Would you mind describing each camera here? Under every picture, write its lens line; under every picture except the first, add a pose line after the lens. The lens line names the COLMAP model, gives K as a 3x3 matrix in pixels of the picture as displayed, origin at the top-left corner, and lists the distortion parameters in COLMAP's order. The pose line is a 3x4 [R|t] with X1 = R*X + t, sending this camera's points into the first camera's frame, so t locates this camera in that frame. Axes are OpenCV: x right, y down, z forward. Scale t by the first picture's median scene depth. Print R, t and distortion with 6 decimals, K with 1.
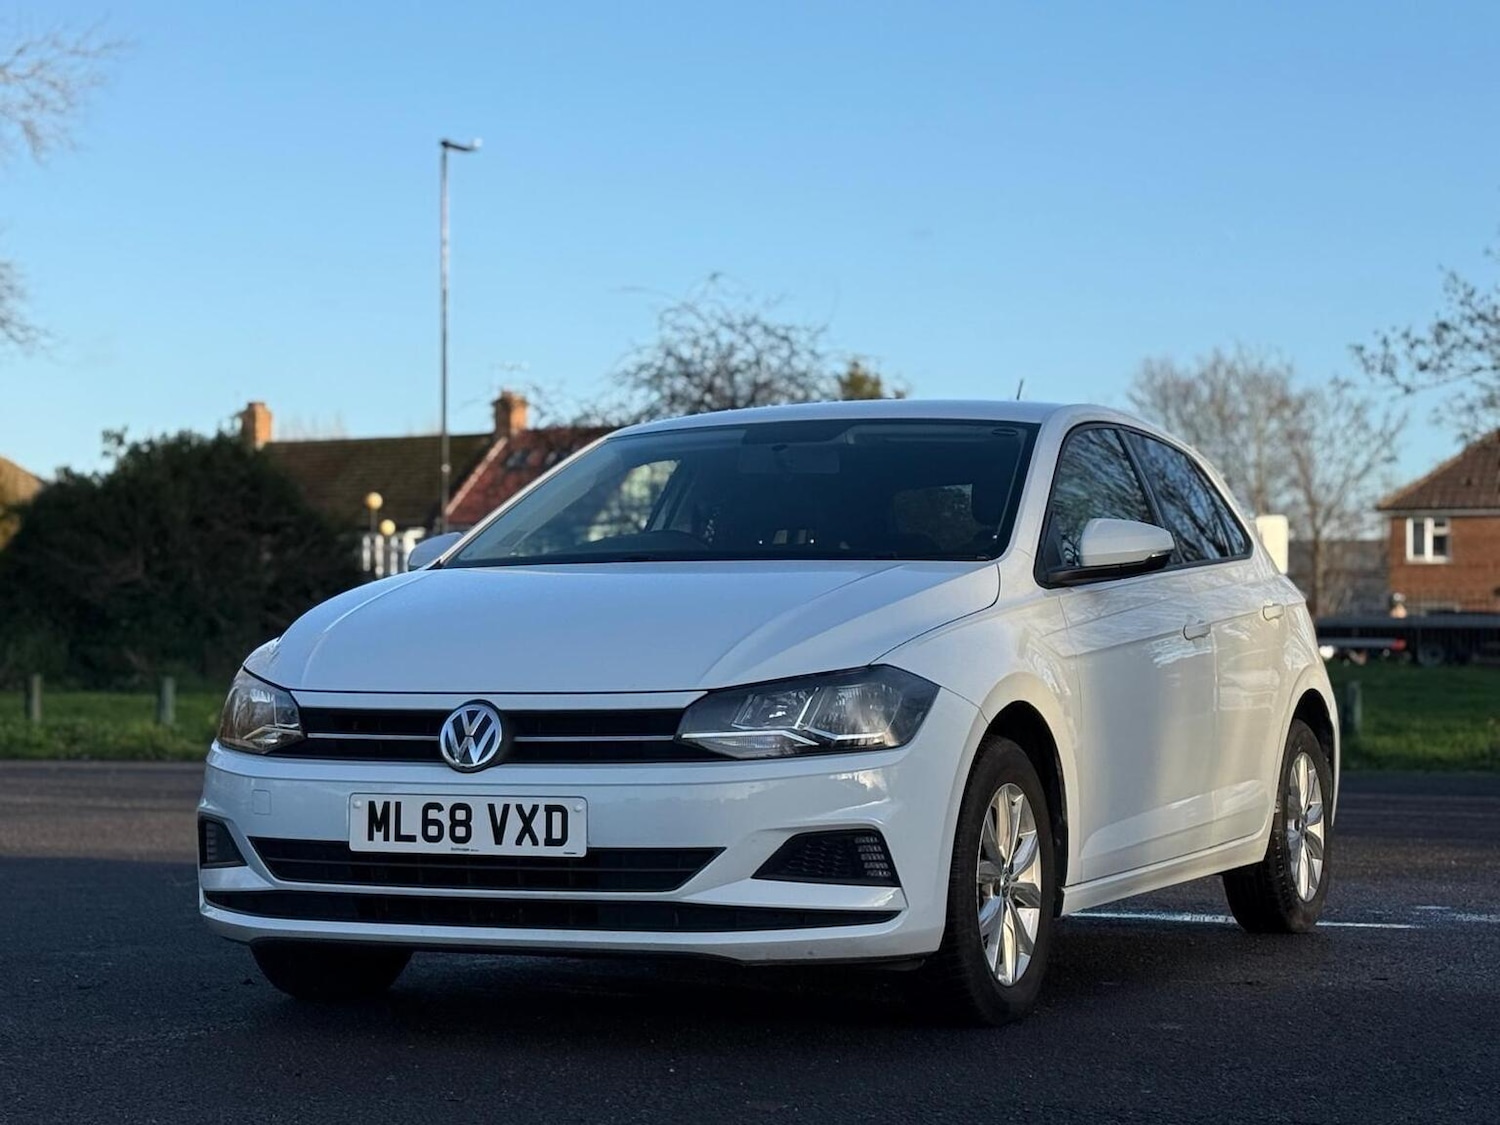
lens RADIAL K [[3211.6, 0, 740.2], [0, 3211.6, 562.6], [0, 0, 1]] dist [0.168667, 0.000000]
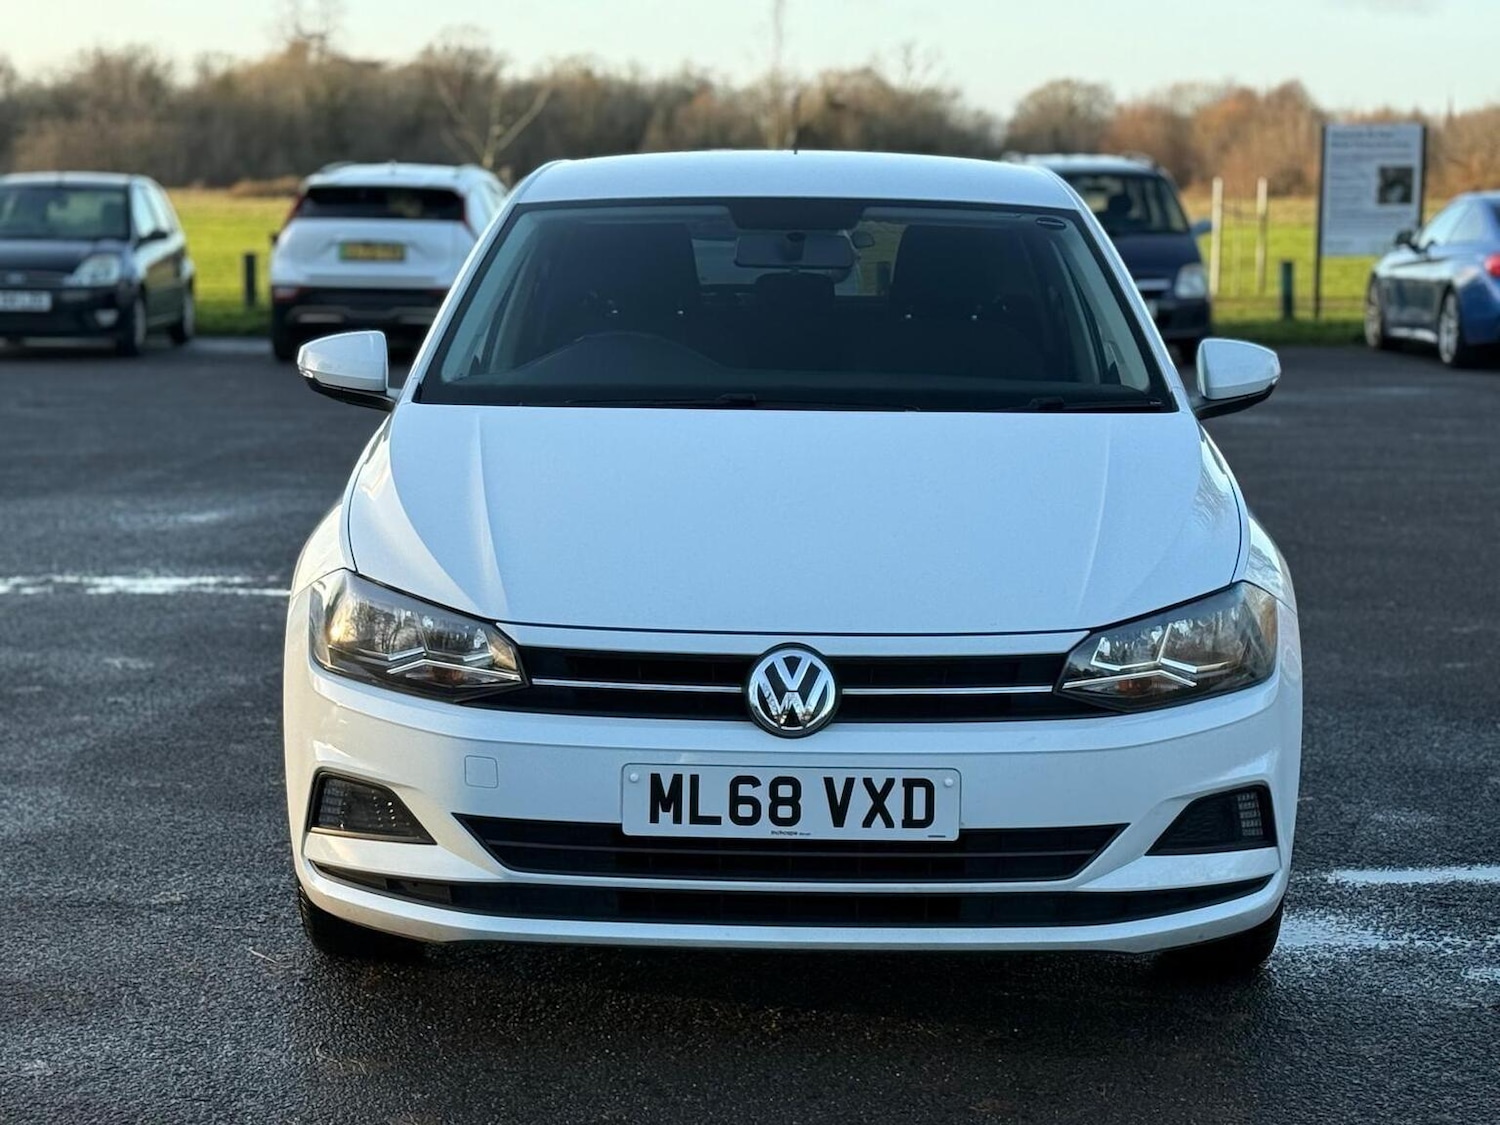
lens RADIAL K [[3211.6, 0, 800.8], [0, 3211.6, 738.1], [0, 0, 1]] dist [0.168667, 0.000000]
pose [[0.907218, -0.055171, 0.417028, -0.398975], [-0.033479, 0.978748, 0.202317, -0.091187], [-0.419327, -0.197507, 0.886090, 0.291880]]
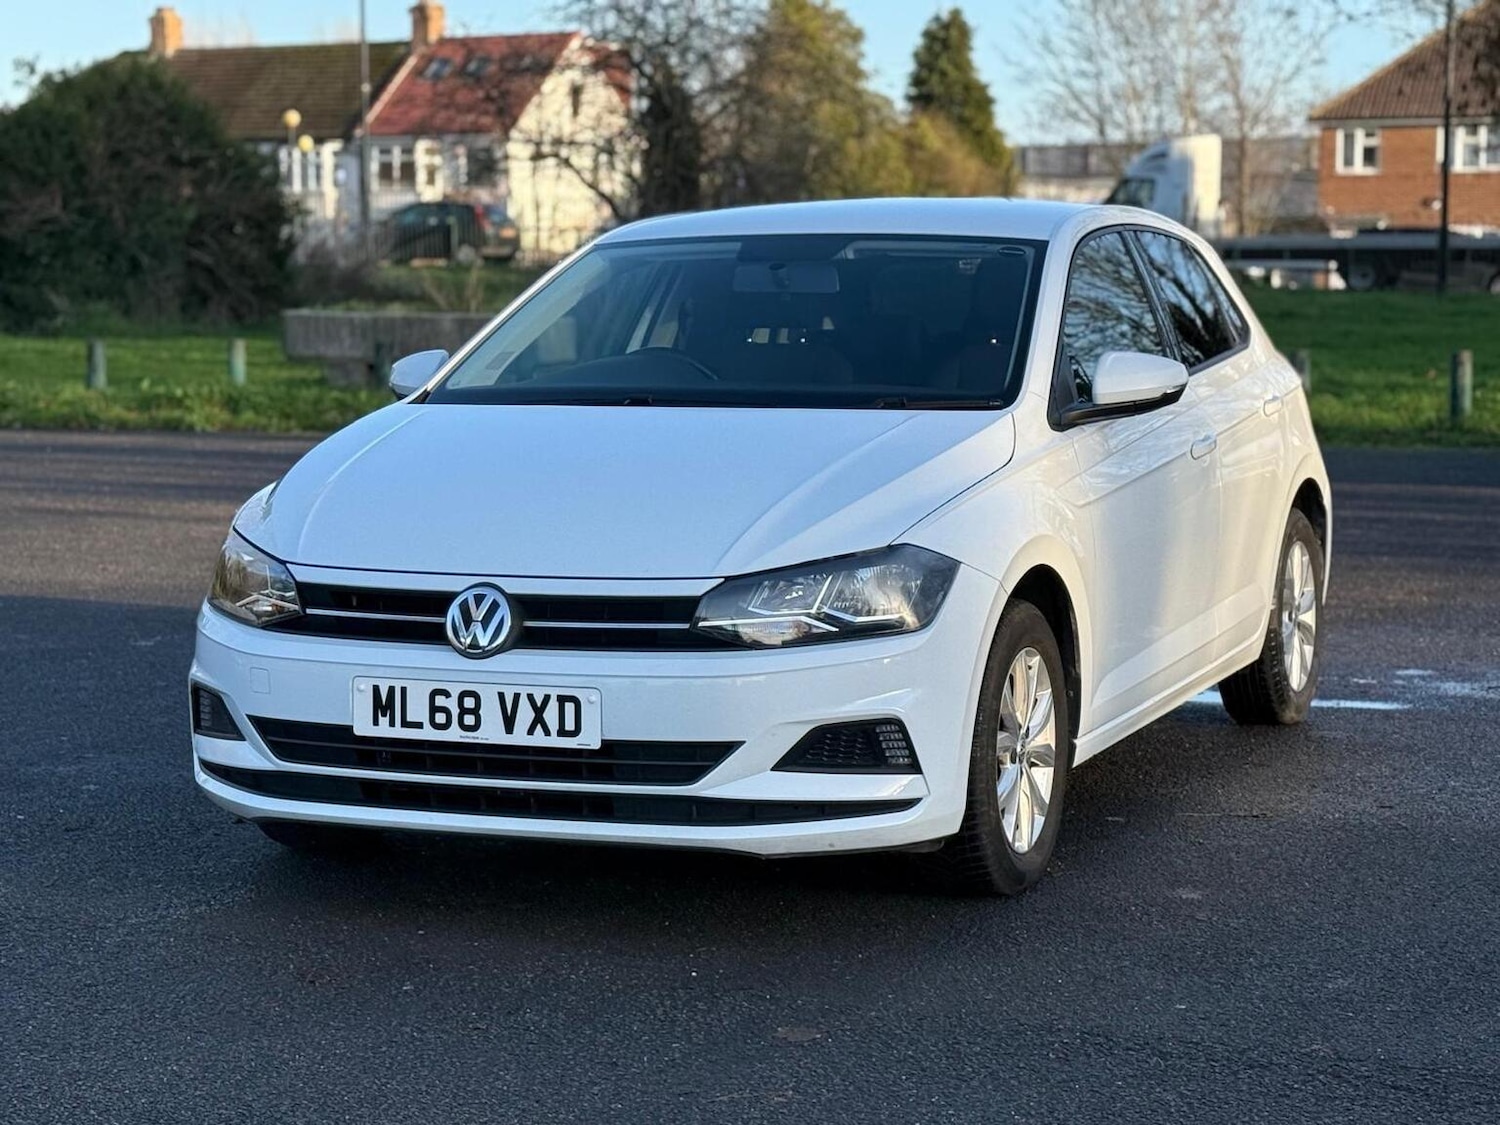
lens RADIAL K [[3211.6, 0, 756.2], [0, 3211.6, 565.1], [0, 0, 1]] dist [0.168667, 0.000000]
pose [[0.999523, -0.007289, 0.029999, -0.028243], [0.003400, 0.991809, 0.127688, -0.083644], [-0.030684, -0.127525, 0.991361, 0.039347]]
